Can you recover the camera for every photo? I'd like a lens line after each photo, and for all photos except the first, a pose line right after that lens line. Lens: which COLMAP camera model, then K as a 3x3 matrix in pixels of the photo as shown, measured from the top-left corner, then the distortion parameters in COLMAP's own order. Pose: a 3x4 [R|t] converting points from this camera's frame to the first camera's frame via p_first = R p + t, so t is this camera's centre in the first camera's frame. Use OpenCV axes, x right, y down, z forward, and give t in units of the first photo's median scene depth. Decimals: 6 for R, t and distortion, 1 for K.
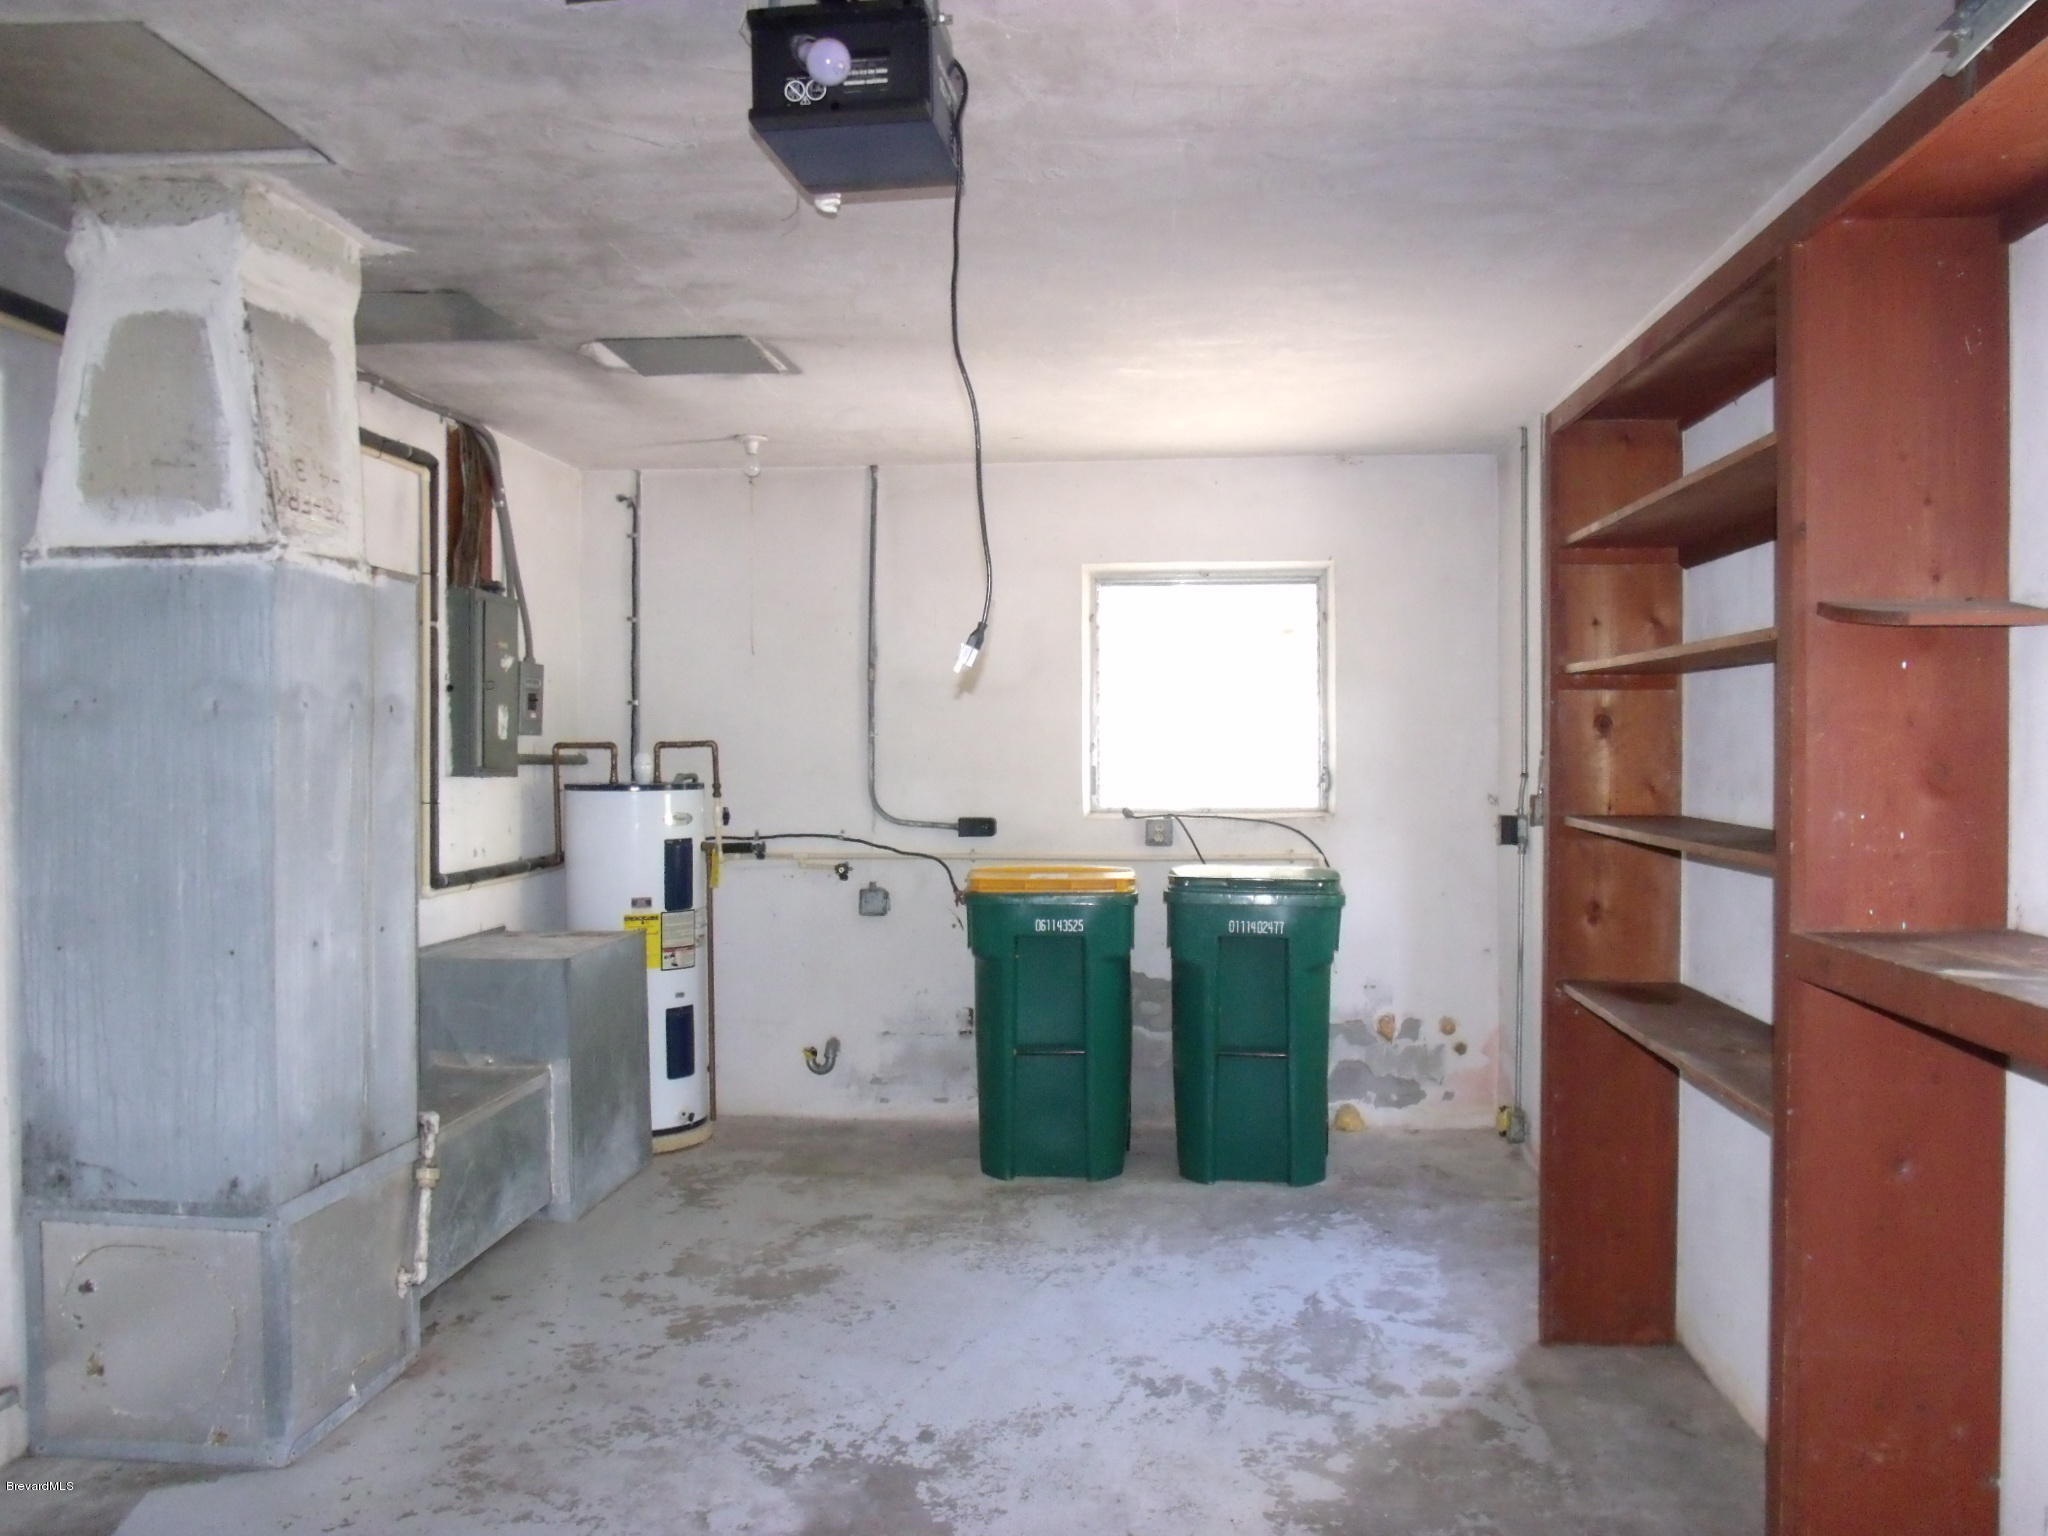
lens RADIAL K [[1630.3, 0, 1033.5], [0, 1630.3, 766.5], [0, 0, 1]] dist [-0.033518, 0.002029]
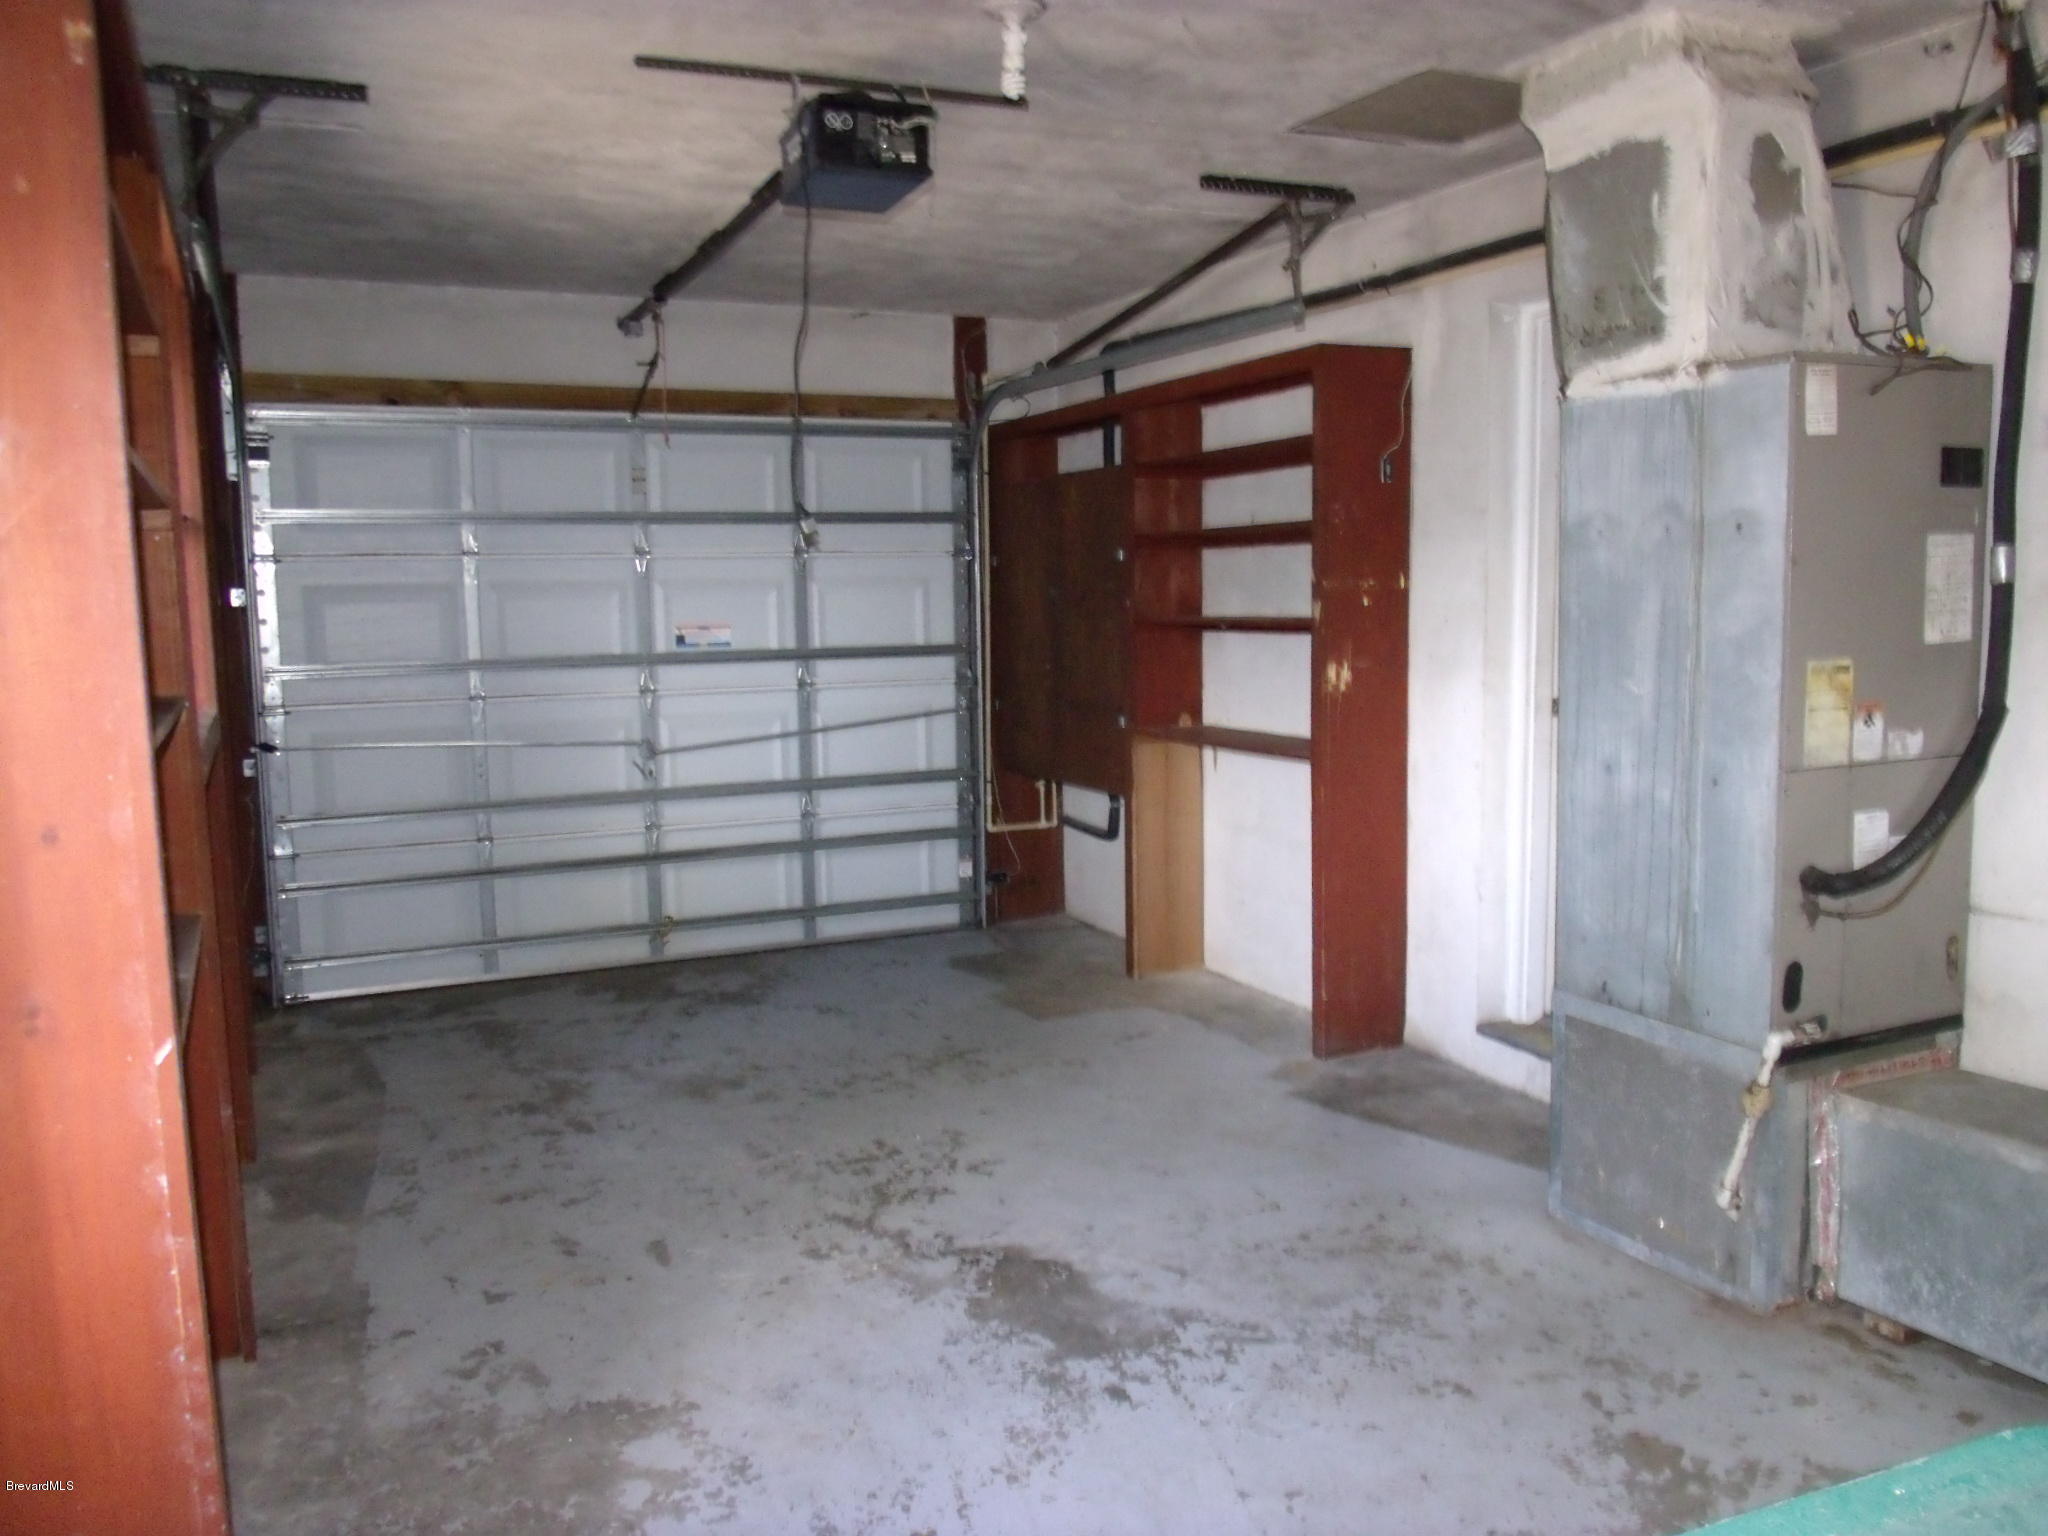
lens RADIAL K [[1630.3, 0, 1036.6], [0, 1630.3, 766.5], [0, 0, 1]] dist [-0.033518, 0.002029]
pose [[-0.862877, 0.073453, -0.500048, 0.381176], [0.015596, 0.992781, 0.118919, -0.018971], [0.505173, 0.094814, -0.857794, 1.708385]]
